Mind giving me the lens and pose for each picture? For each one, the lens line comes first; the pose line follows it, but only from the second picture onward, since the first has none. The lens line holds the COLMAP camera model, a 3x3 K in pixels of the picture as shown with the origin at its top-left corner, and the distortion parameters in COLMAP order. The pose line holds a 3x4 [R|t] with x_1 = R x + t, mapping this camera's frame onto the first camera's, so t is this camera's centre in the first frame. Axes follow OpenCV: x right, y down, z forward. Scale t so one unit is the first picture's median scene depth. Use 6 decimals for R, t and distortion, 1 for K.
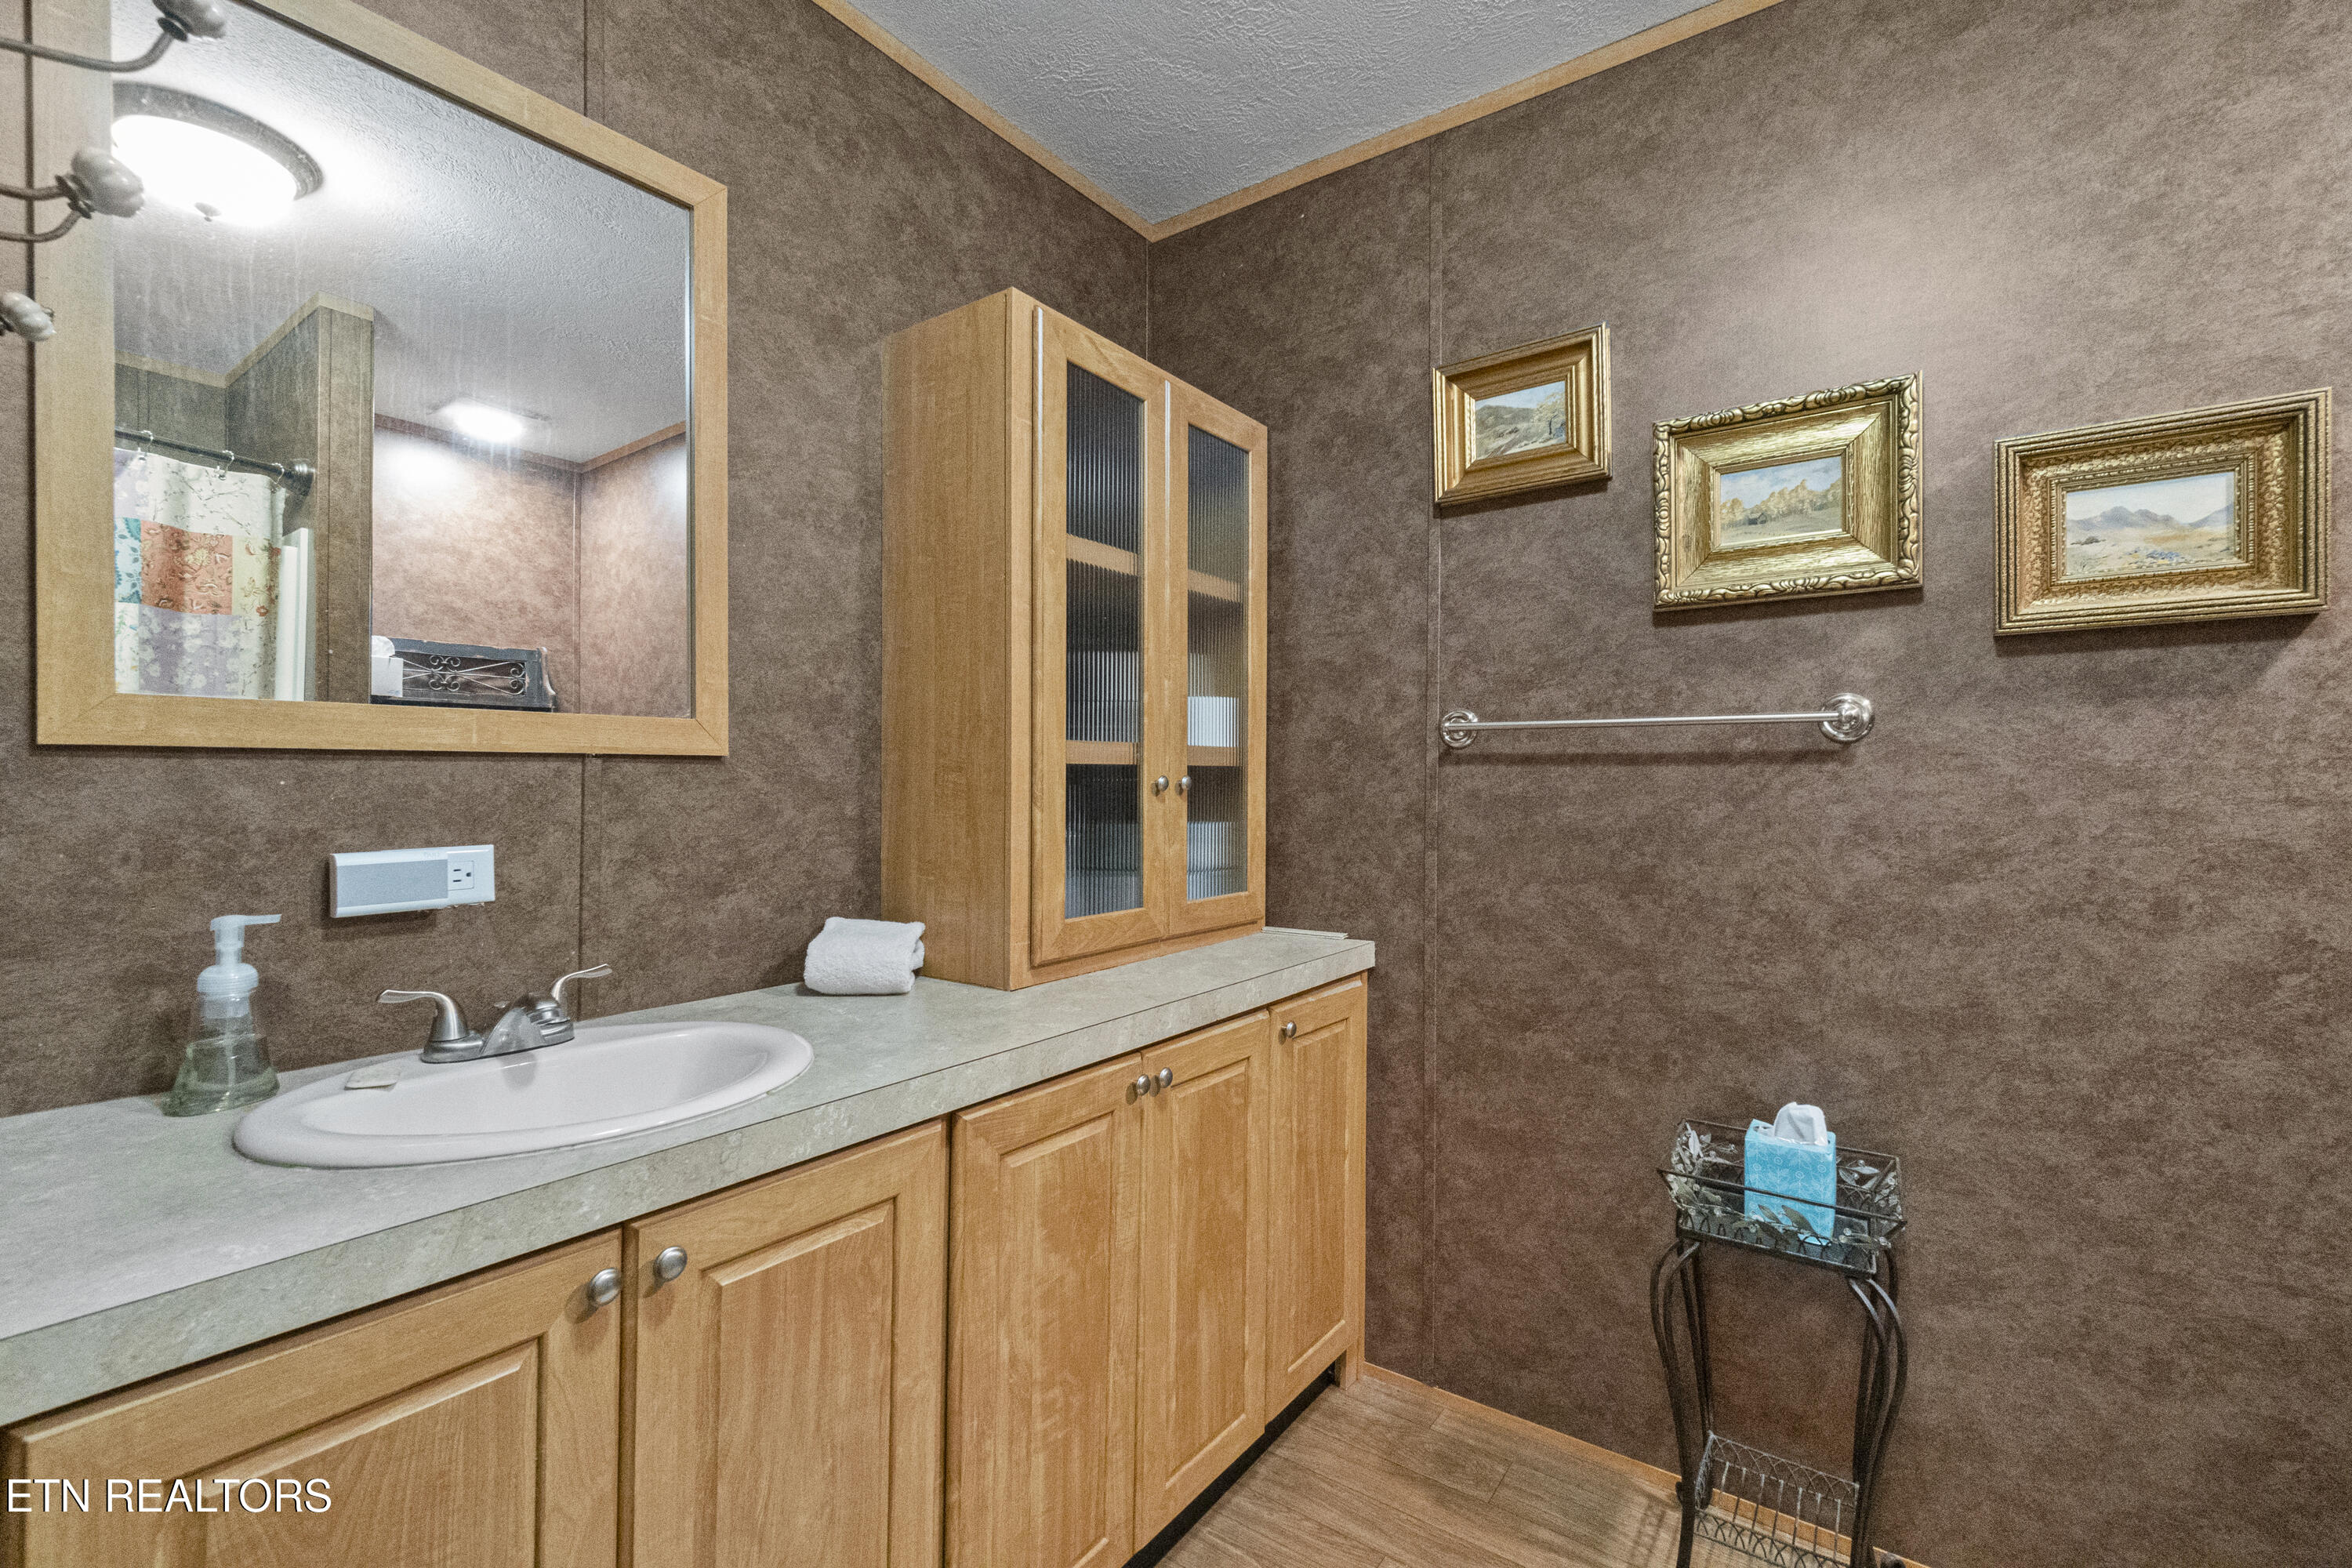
lens RADIAL K [[1005.8, 0, 1176.0], [0, 1005.8, 784.0], [0, 0, 1]] dist [-0.001663, -0.000168]
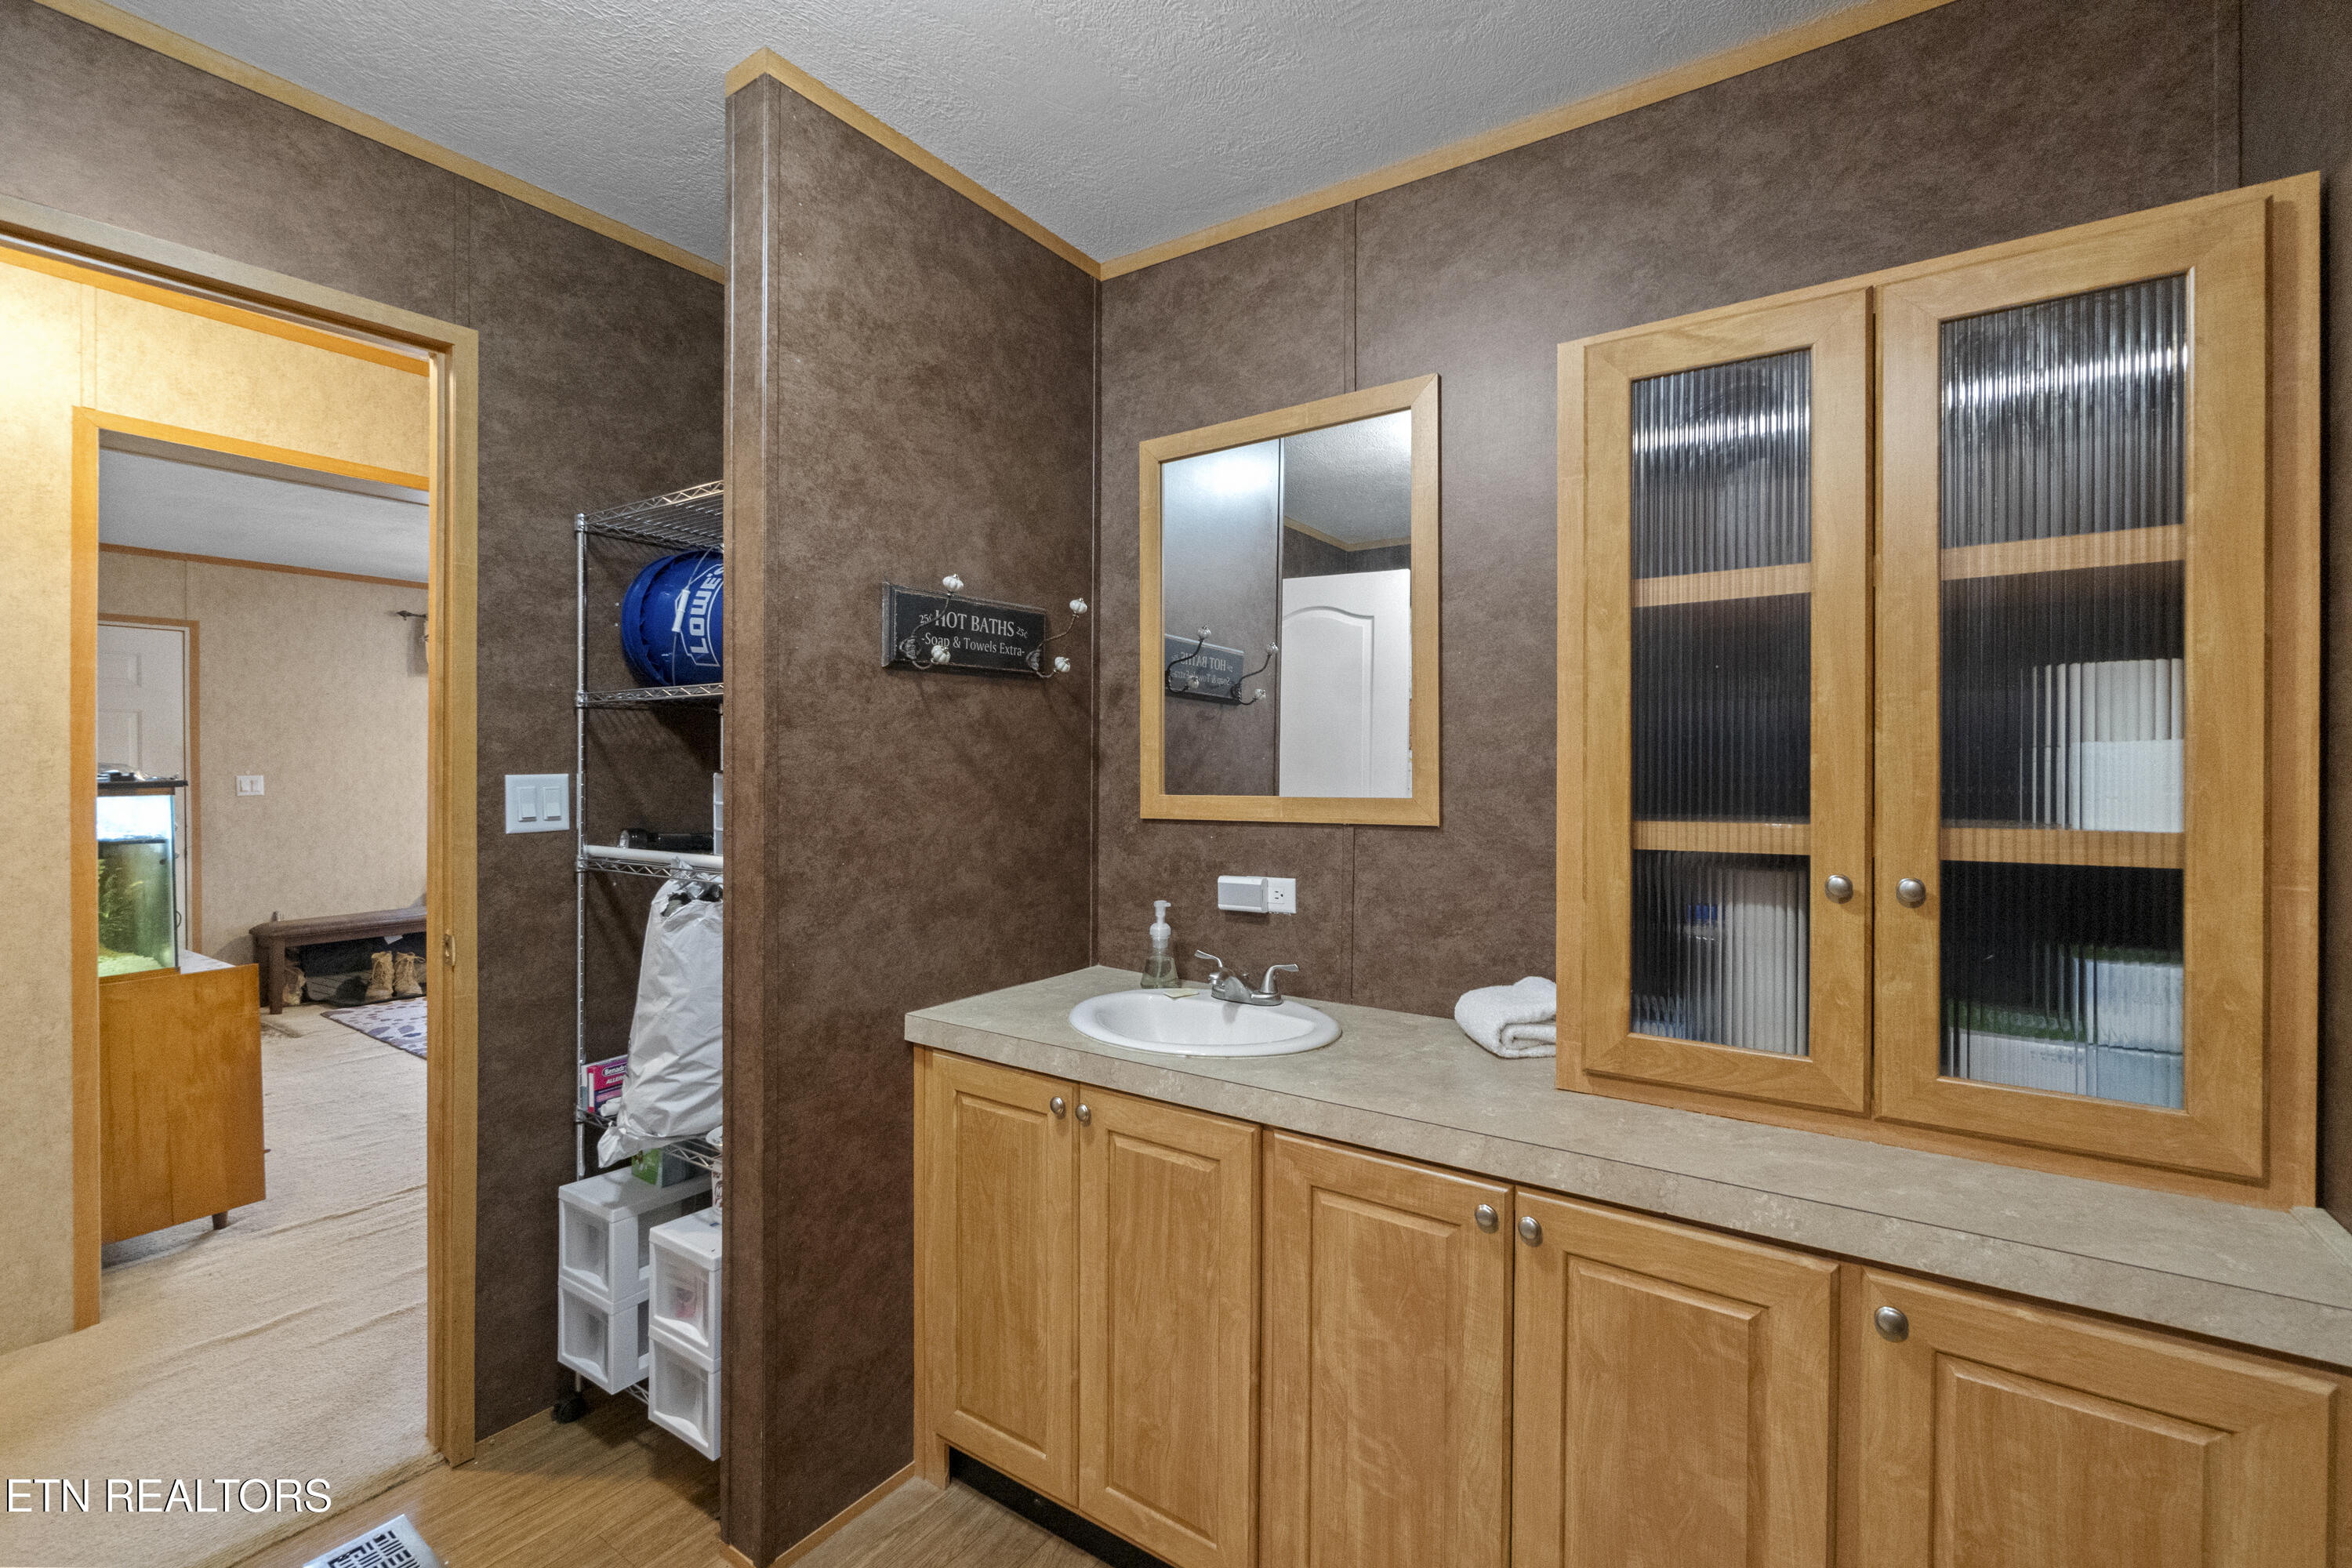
lens RADIAL K [[1017.9, 0, 1174.3], [0, 1017.9, 768.0], [0, 0, 1]] dist [0.002251, 0.000240]
pose [[0.034277, -0.004319, -0.999403, 0.955365], [-0.003319, 0.999985, -0.004436, -0.110399], [0.999407, 0.003469, 0.034262, 0.741762]]
